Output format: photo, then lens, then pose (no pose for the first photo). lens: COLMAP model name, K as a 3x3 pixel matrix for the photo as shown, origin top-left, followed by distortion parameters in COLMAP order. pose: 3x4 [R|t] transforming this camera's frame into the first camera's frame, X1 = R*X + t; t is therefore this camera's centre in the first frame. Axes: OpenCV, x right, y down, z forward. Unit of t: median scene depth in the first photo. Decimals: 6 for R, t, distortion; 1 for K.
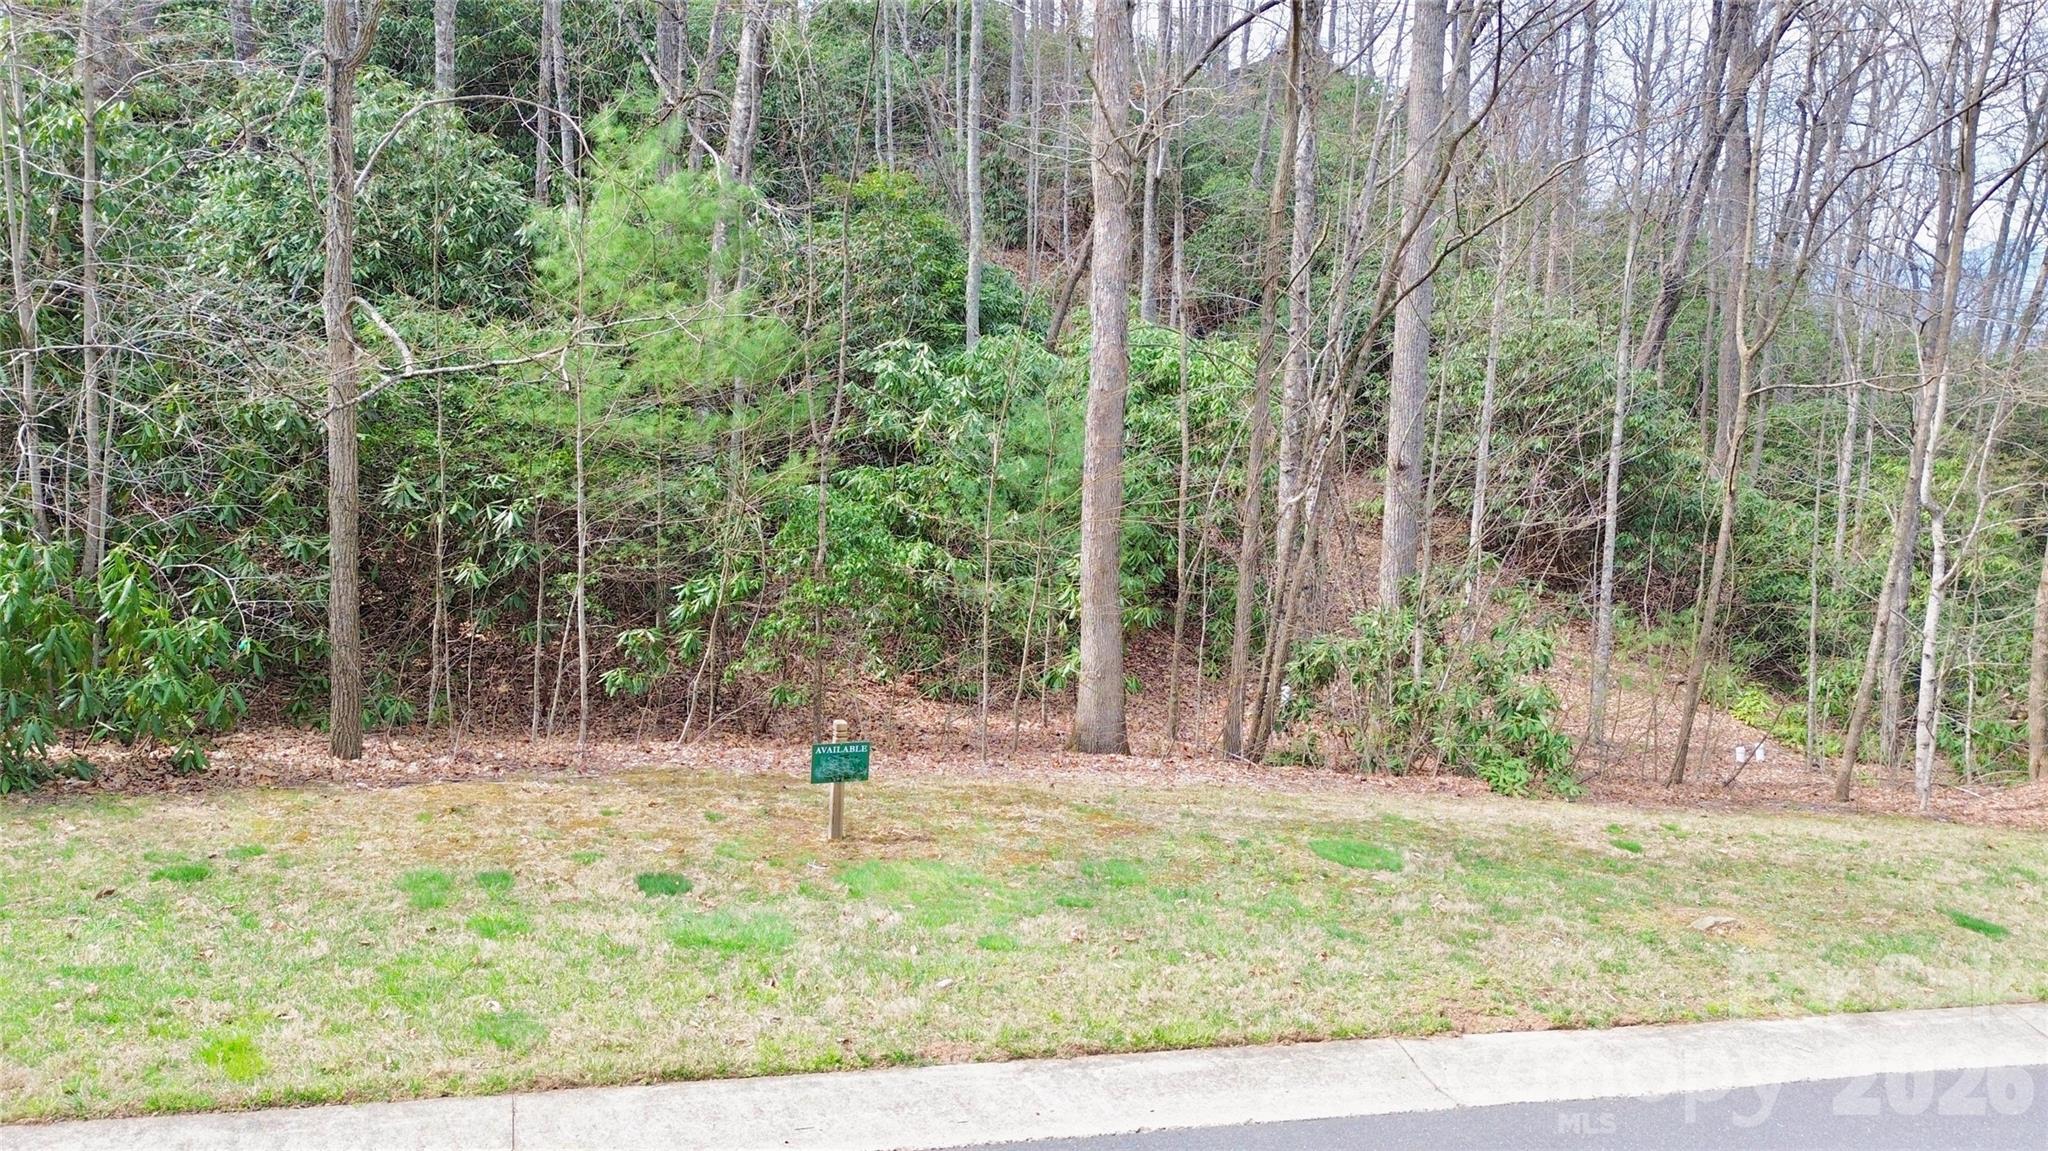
lens RADIAL K [[1515.2, 0, 1024.0], [0, 1515.2, 575.5], [0, 0, 1]] dist [0.249161, -0.638813]
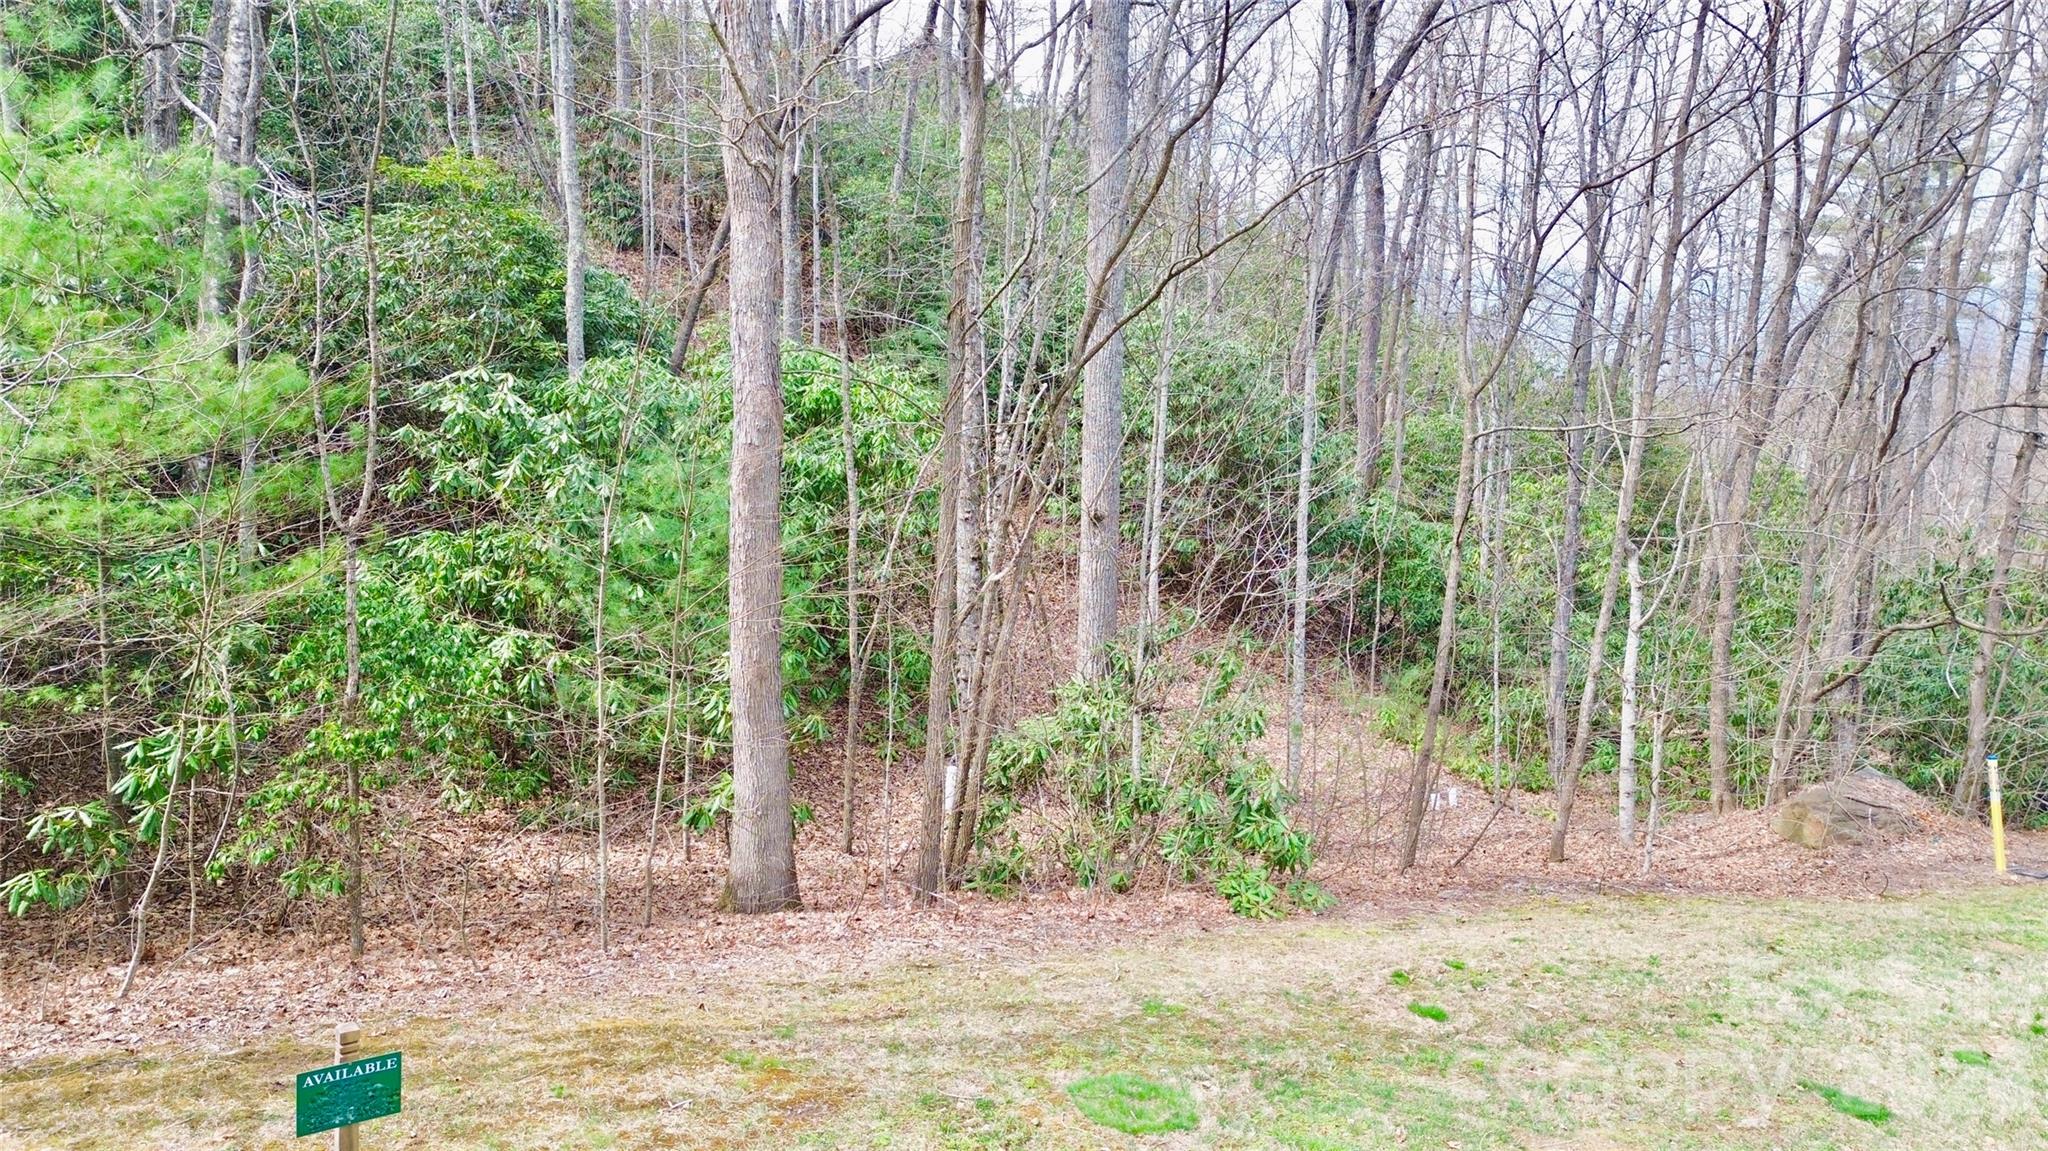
lens RADIAL K [[1474.7, 0, 1024.0], [0, 1474.7, 575.5], [0, 0, 1]] dist [0.058998, -0.037999]
pose [[0.969796, -0.035923, 0.241256, 0.002650], [0.034614, 0.999354, 0.009662, -0.045793], [-0.241447, -0.001019, 0.970413, 0.196281]]
